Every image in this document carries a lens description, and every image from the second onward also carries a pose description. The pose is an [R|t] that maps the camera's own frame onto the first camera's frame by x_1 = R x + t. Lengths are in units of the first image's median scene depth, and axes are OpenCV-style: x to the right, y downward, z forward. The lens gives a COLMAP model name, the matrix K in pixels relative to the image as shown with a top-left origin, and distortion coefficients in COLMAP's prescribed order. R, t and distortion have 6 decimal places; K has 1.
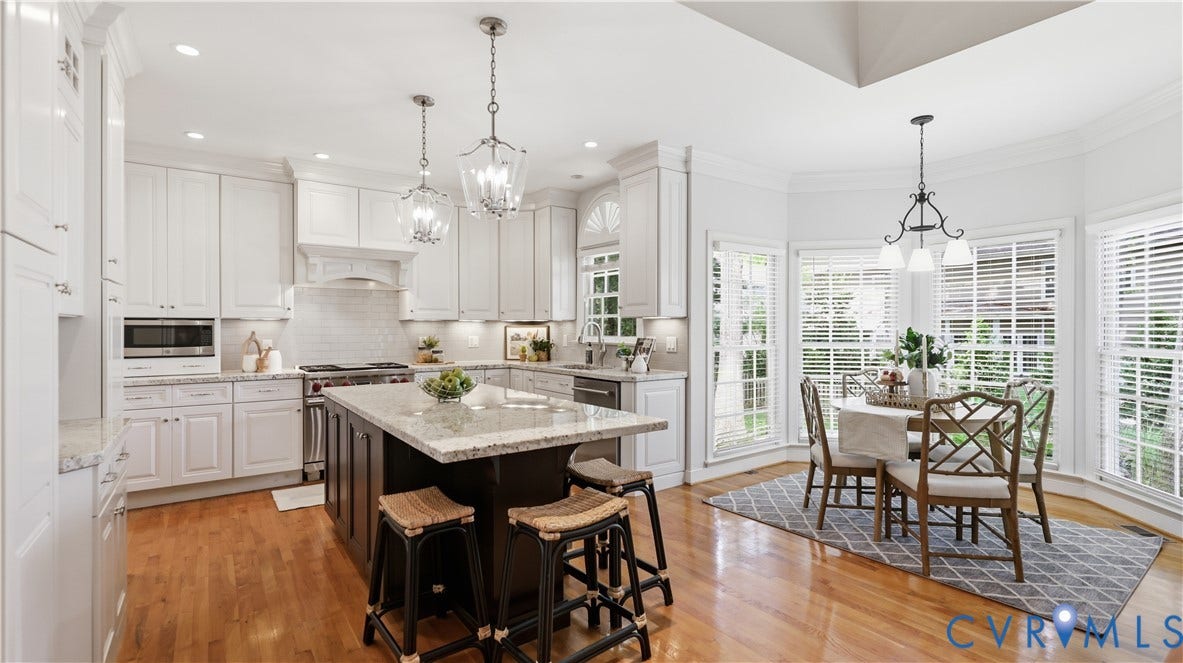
lens RADIAL K [[543.5, 0, 590.9], [0, 543.5, 328.3], [0, 0, 1]] dist [0.003682, 0.000458]
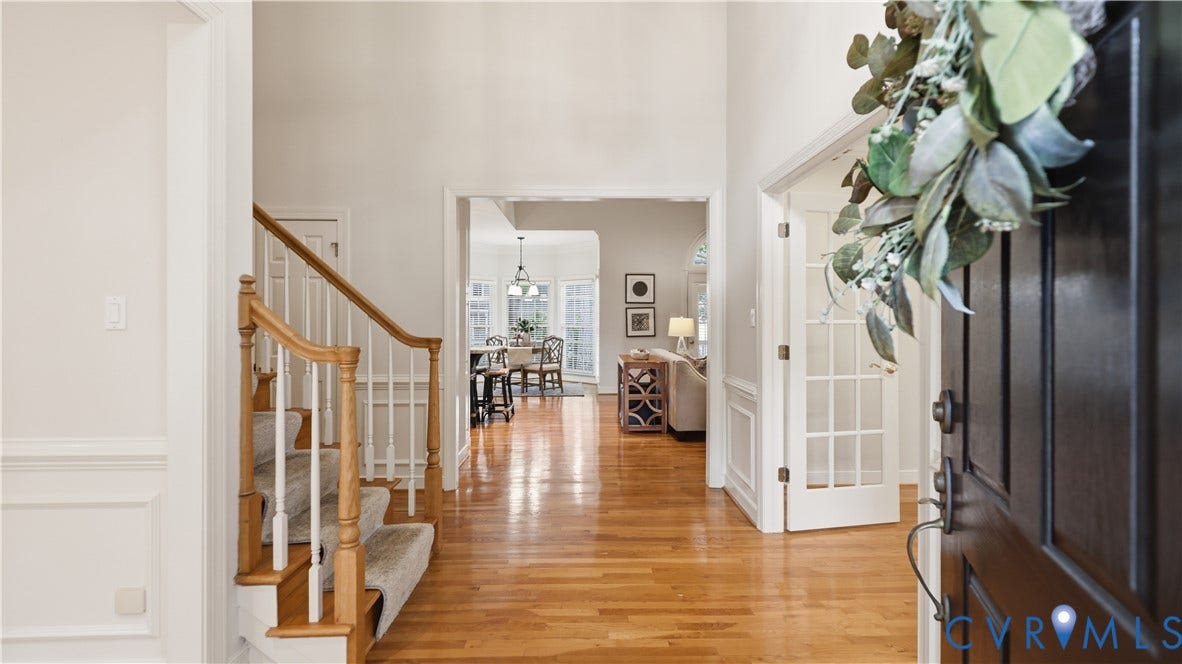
lens RADIAL K [[549.8, 0, 595.9], [0, 549.8, 328.8], [0, 0, 1]] dist [0.010177, 0.000854]
pose [[0.569311, -0.012161, 0.822032, -1.416385], [-0.000223, 0.999888, 0.014947, 0.012188], [-0.822122, -0.008693, 0.569244, -0.831159]]
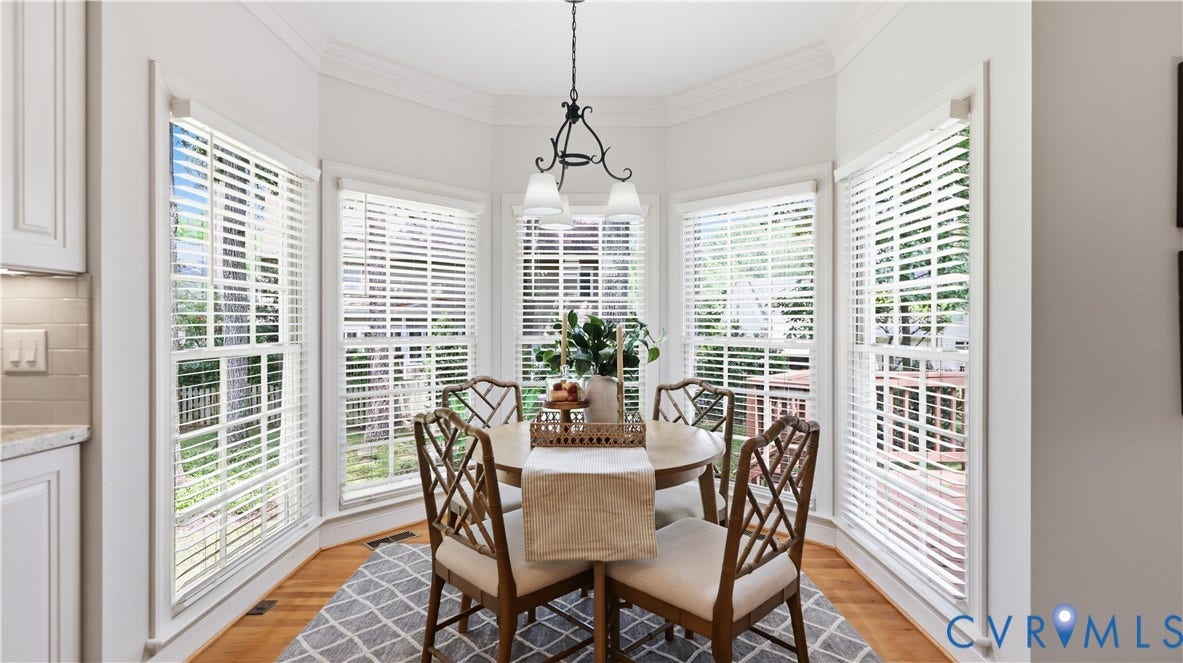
lens RADIAL K [[550.3, 0, 596.4], [0, 550.3, 328.3], [0, 0, 1]] dist [0.010177, 0.000854]
pose [[0.580787, -0.003702, 0.814047, 0.088360], [-0.003597, 0.999968, 0.007114, 0.014866], [-0.814047, -0.007060, 0.580756, 0.620389]]
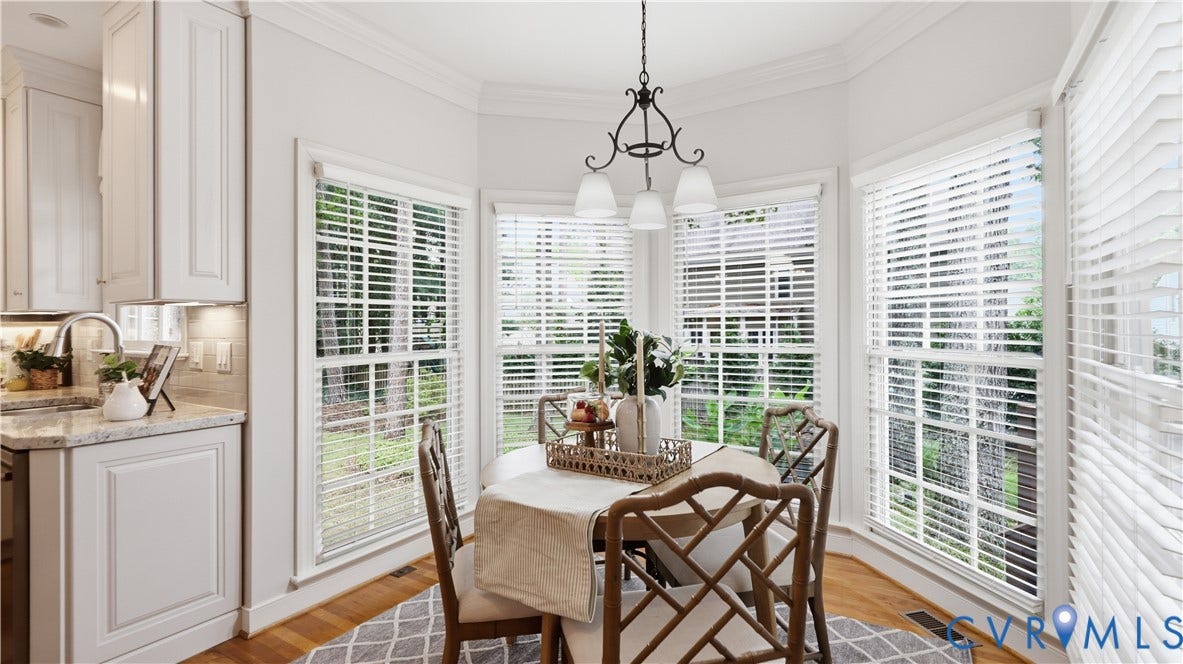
lens RADIAL K [[550.3, 0, 596.4], [0, 550.3, 328.8], [0, 0, 1]] dist [0.010177, 0.000854]
pose [[0.928726, -0.009095, 0.370656, 0.354419], [0.007970, 0.999958, 0.004566, 0.005260], [-0.370682, -0.001287, 0.928759, 0.491366]]
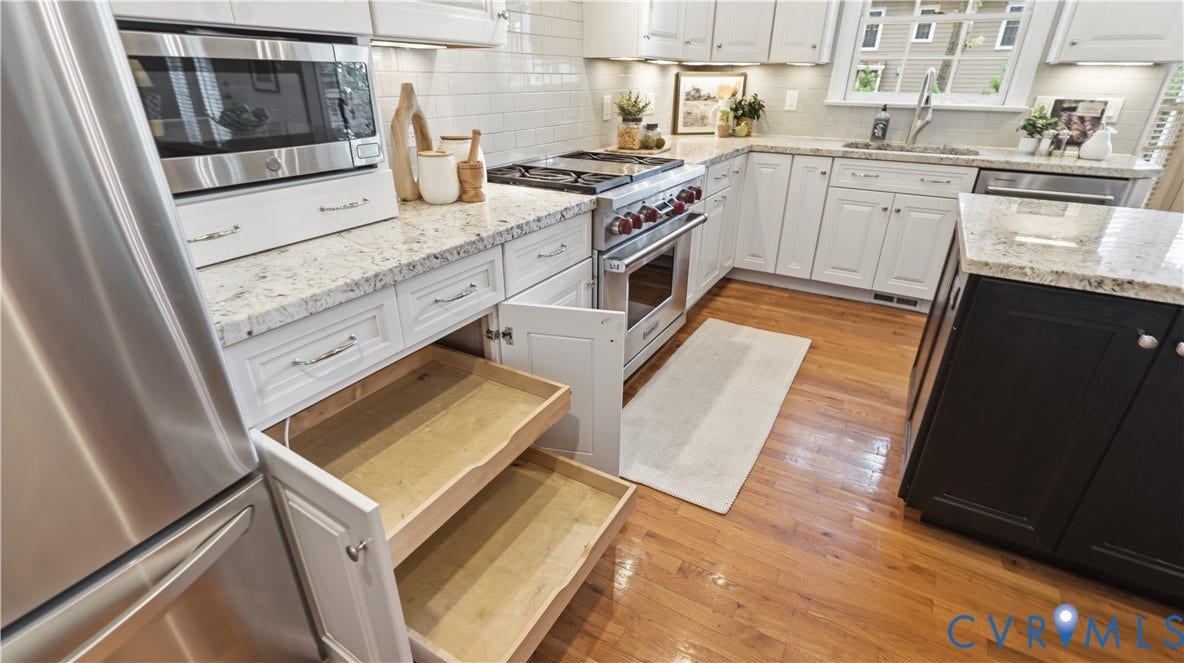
lens RADIAL K [[542.7, 0, 593.6], [0, 542.7, 332.8], [0, 0, 1]] dist [0.001029, -0.000121]
pose [[0.912558, -0.170078, 0.371903, -0.878489], [-0.005452, 0.904273, 0.426920, -0.000927], [-0.408912, -0.391617, 0.824274, 0.780725]]
